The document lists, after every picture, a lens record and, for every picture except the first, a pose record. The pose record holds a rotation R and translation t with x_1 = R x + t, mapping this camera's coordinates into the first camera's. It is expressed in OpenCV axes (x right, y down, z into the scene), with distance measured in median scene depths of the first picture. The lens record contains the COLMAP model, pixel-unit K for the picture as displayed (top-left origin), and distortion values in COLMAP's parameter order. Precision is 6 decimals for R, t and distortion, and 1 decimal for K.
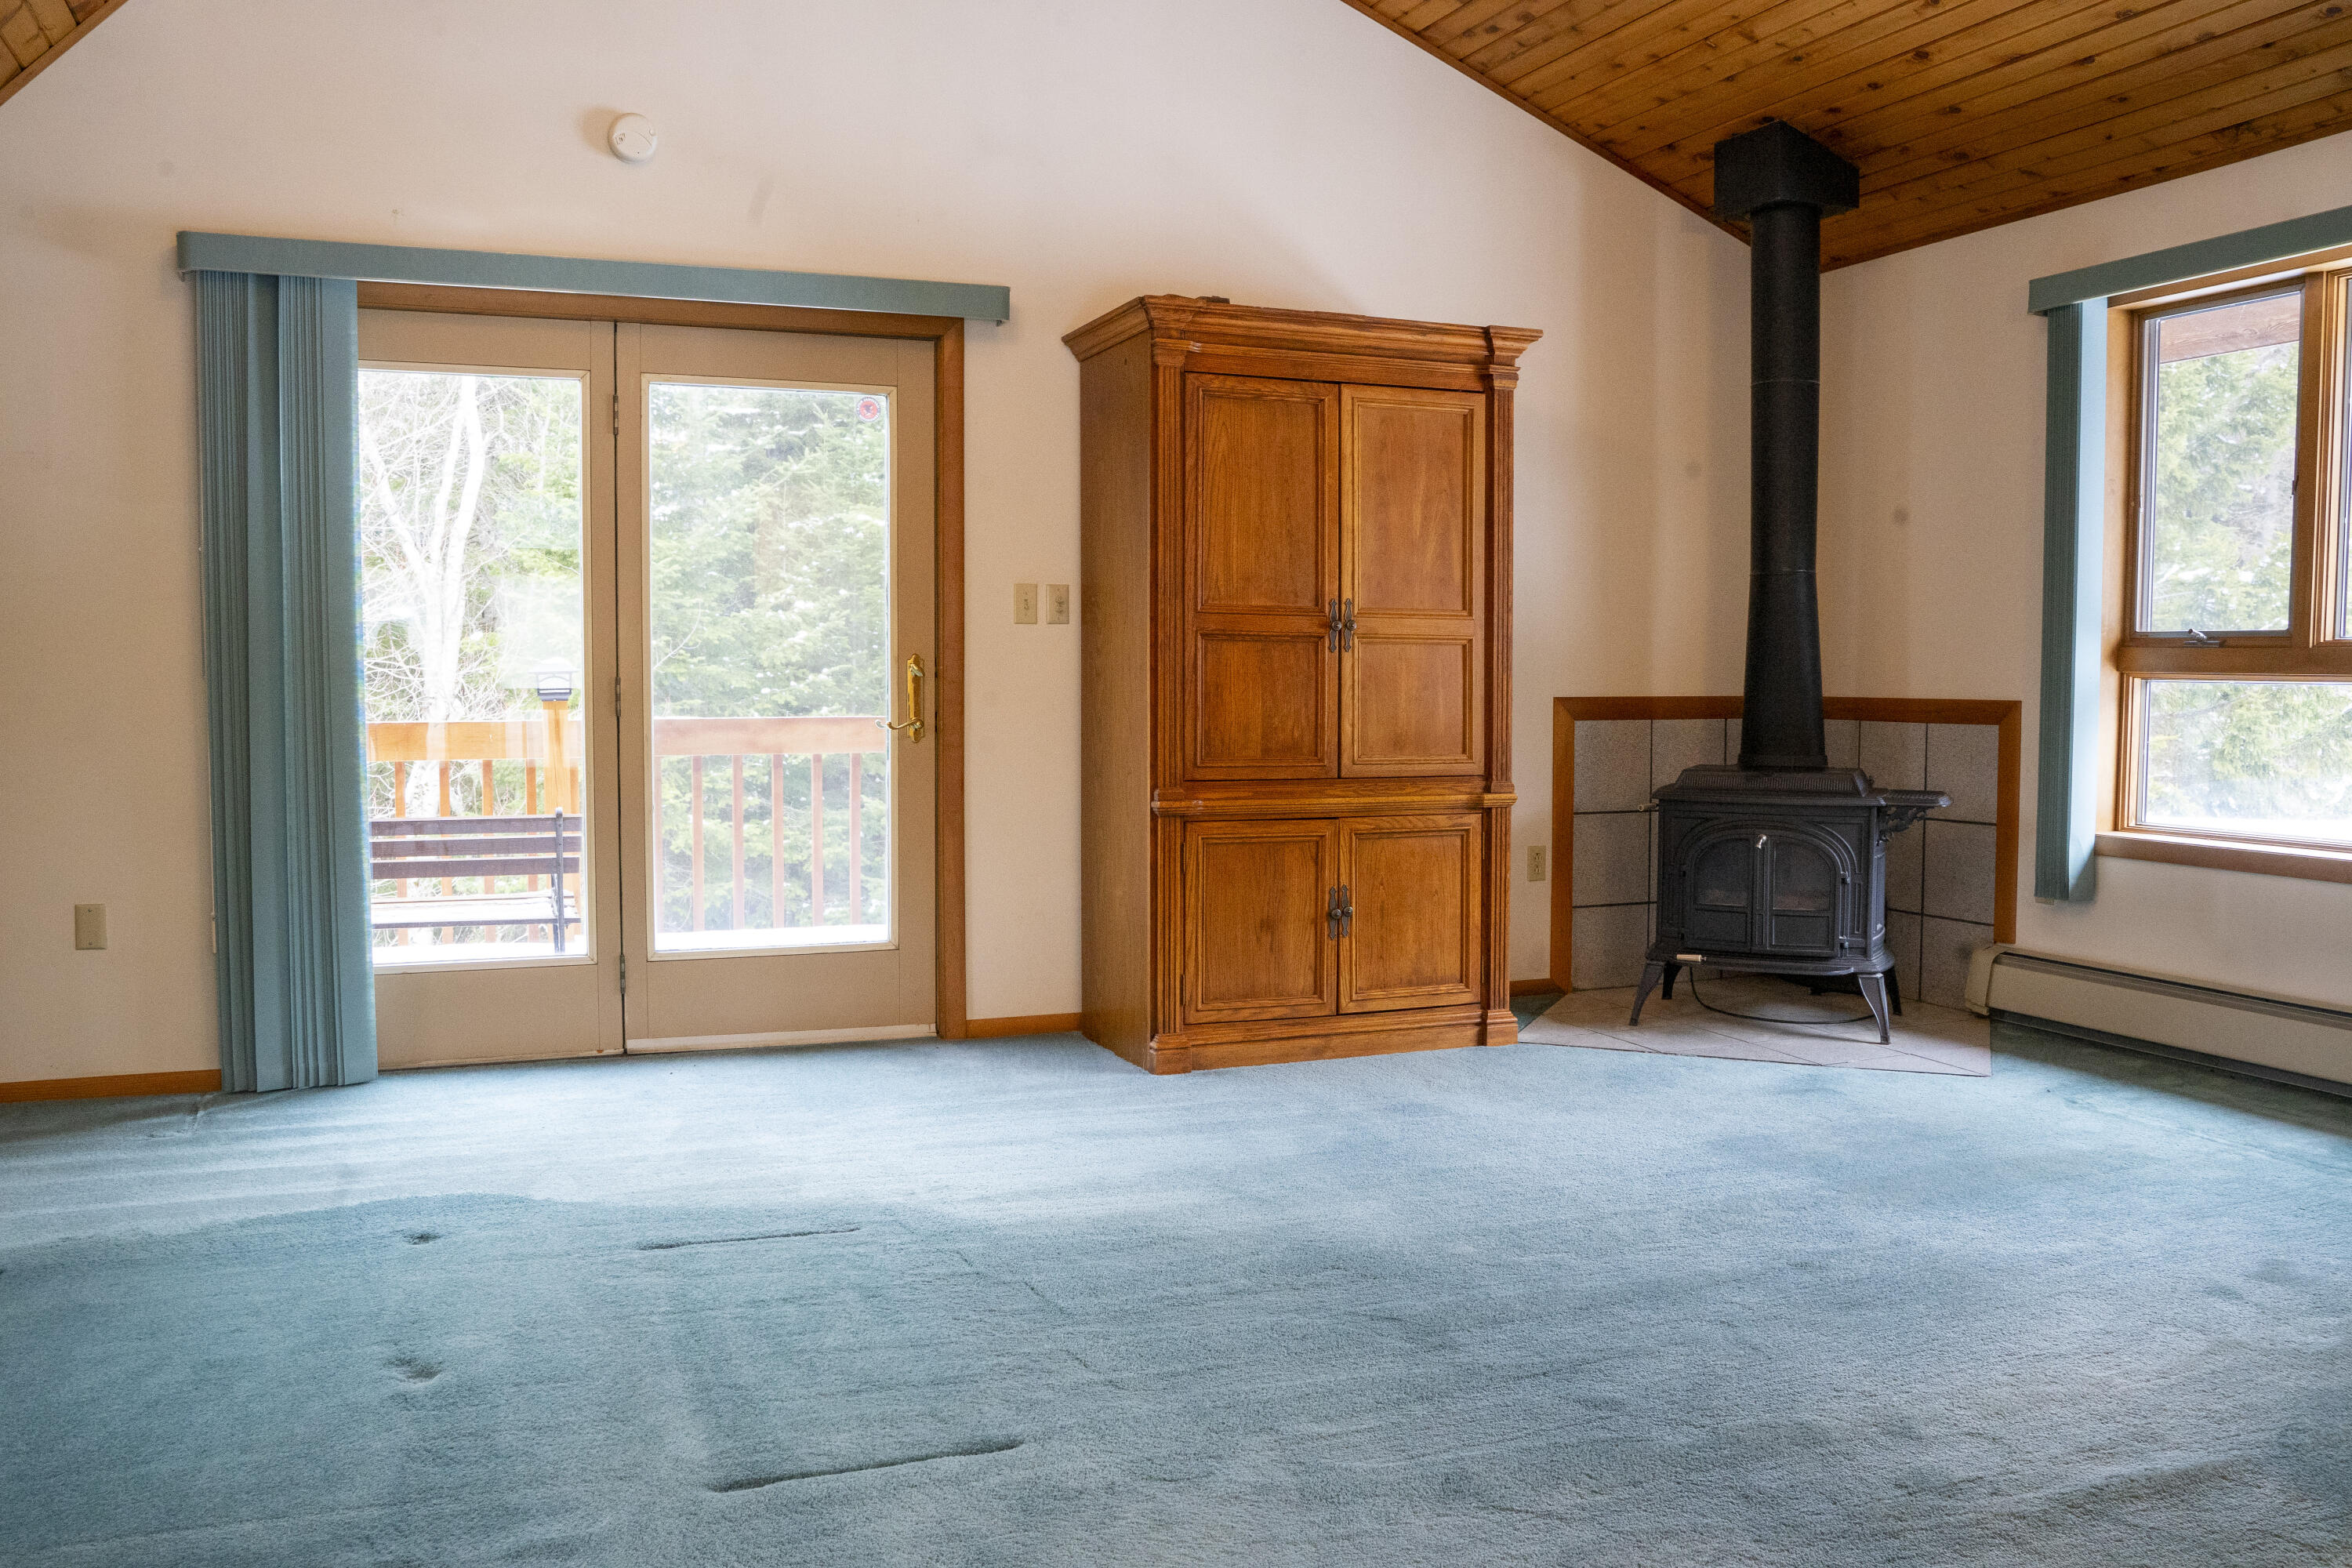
lens RADIAL K [[1911.3, 0, 1176.0], [0, 1911.3, 784.0], [0, 0, 1]] dist [-0.117194, 0.097912]
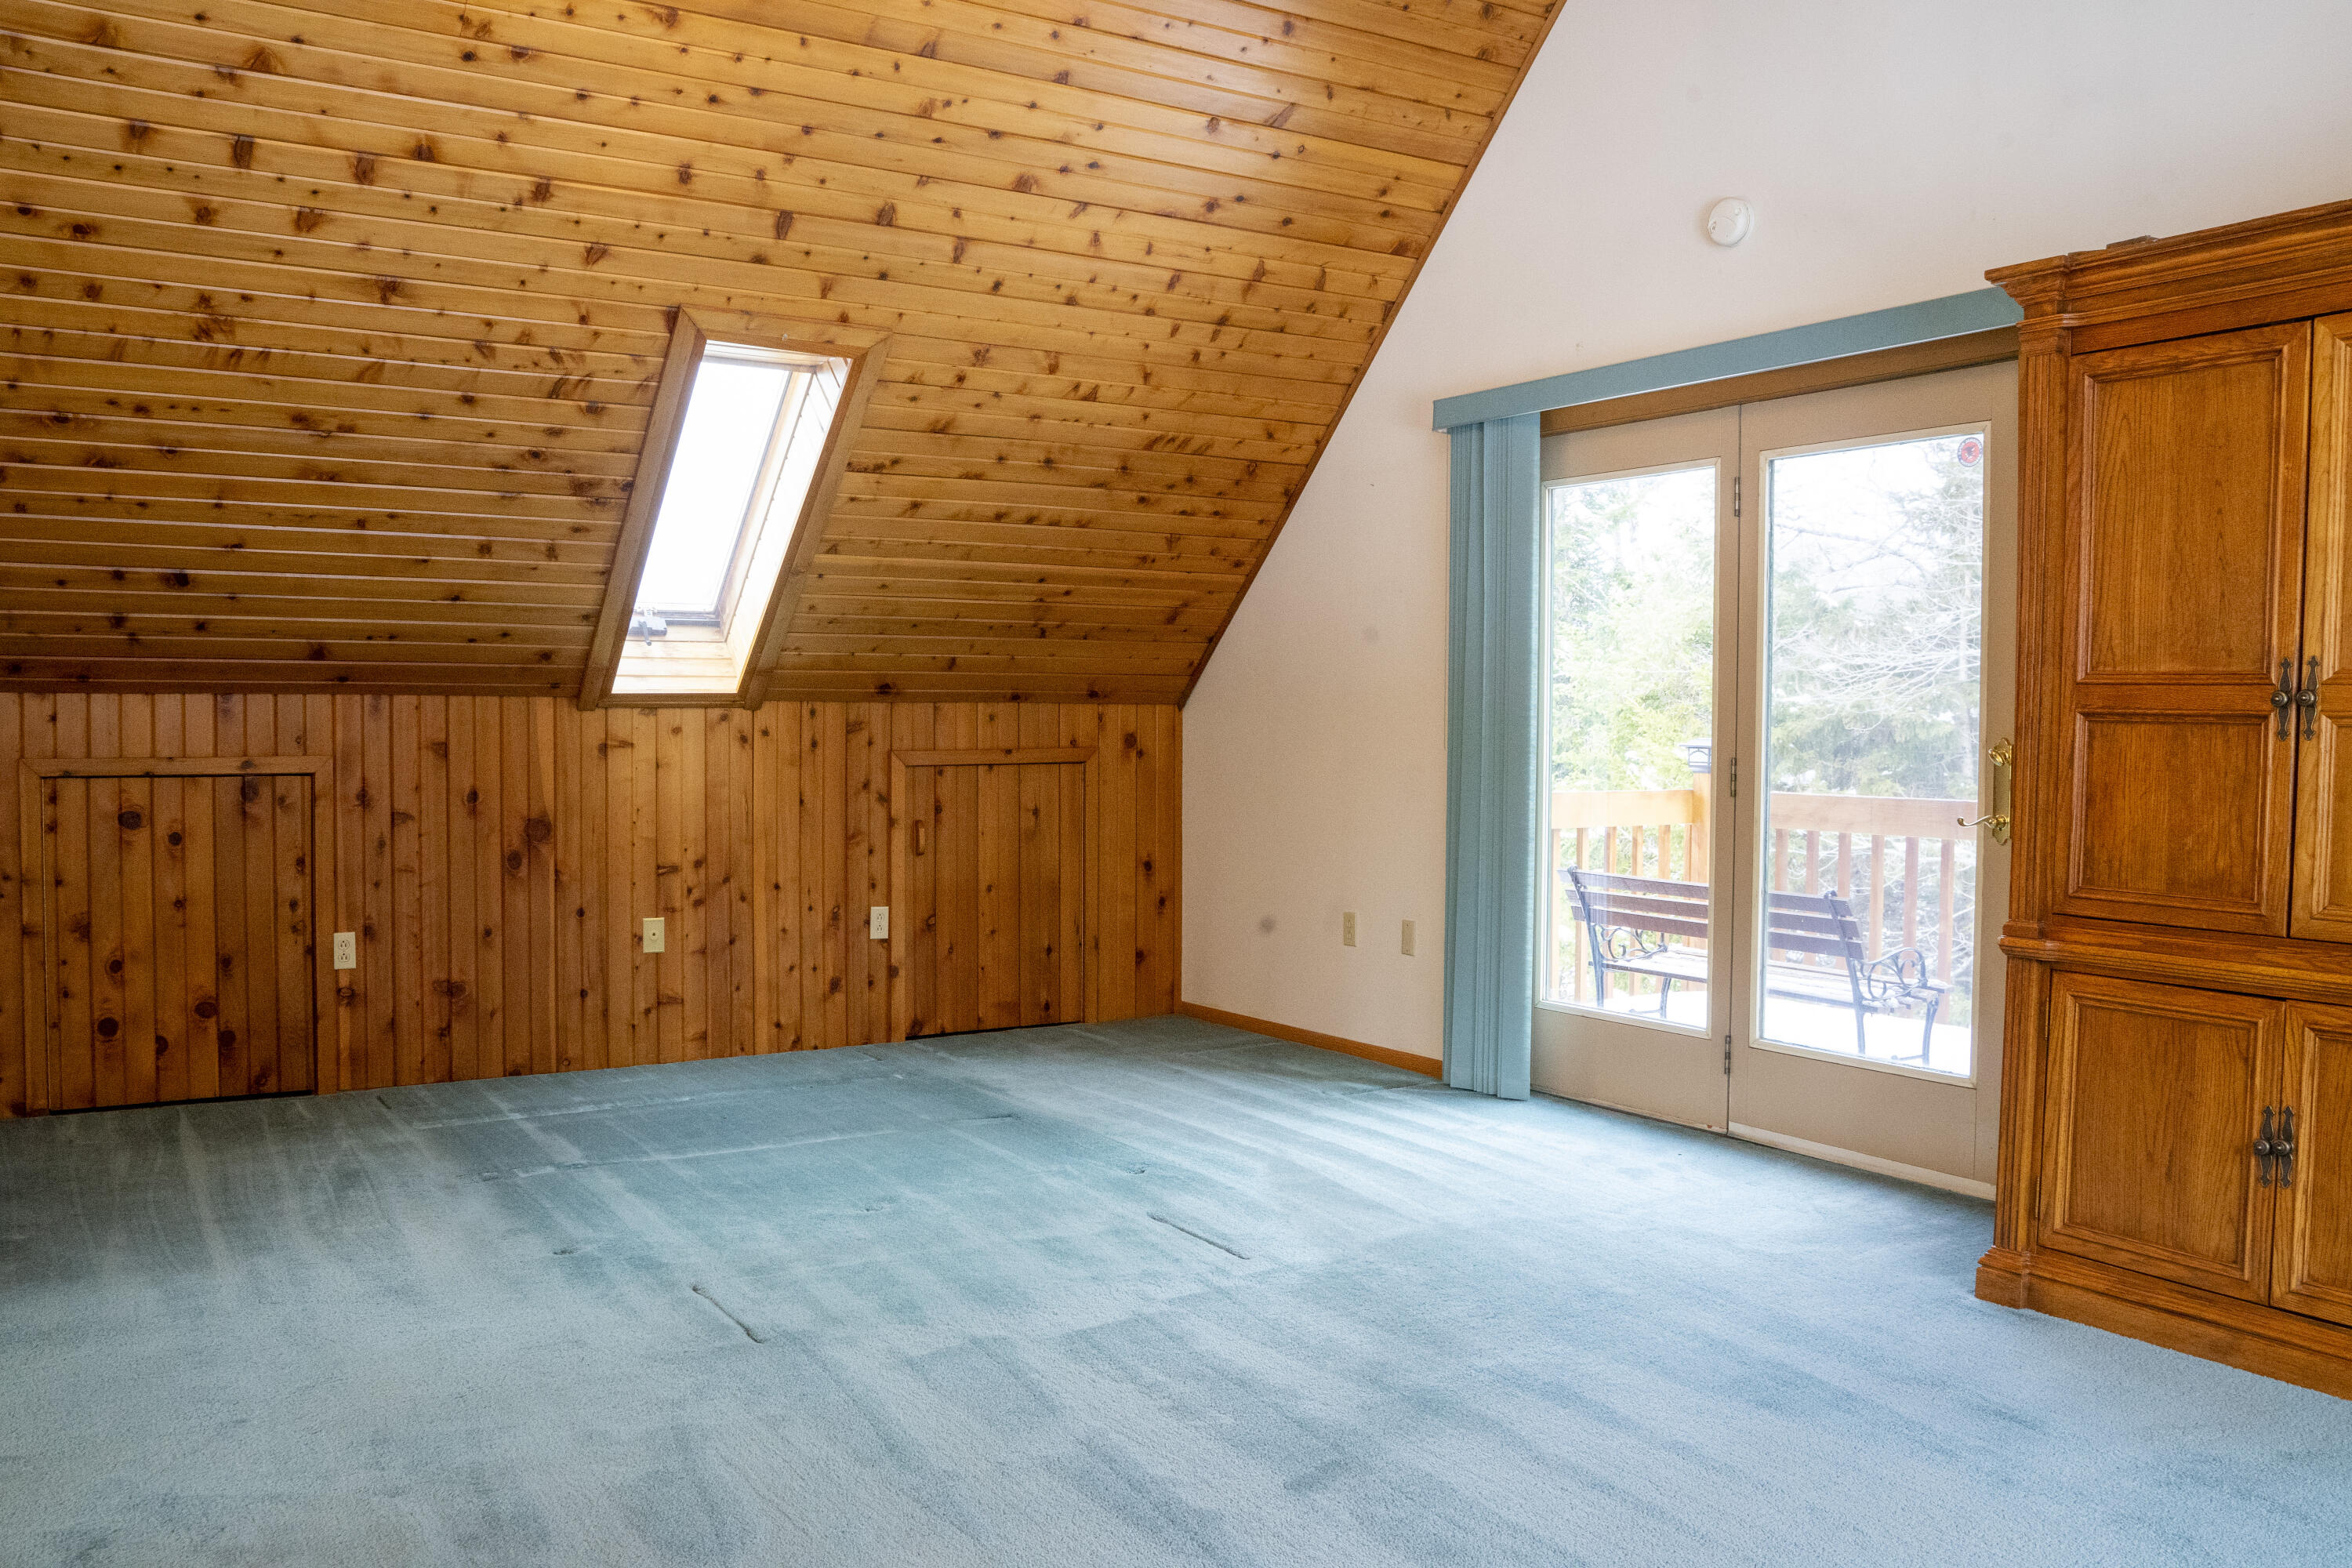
lens RADIAL K [[1911.3, 0, 1176.0], [0, 1911.3, 784.0], [0, 0, 1]] dist [-0.117194, 0.097912]
pose [[0.191771, 0.032227, -0.980911, 0.631646], [-0.069733, 0.997382, 0.019135, -0.040829], [0.978959, 0.064733, 0.193516, 0.521342]]
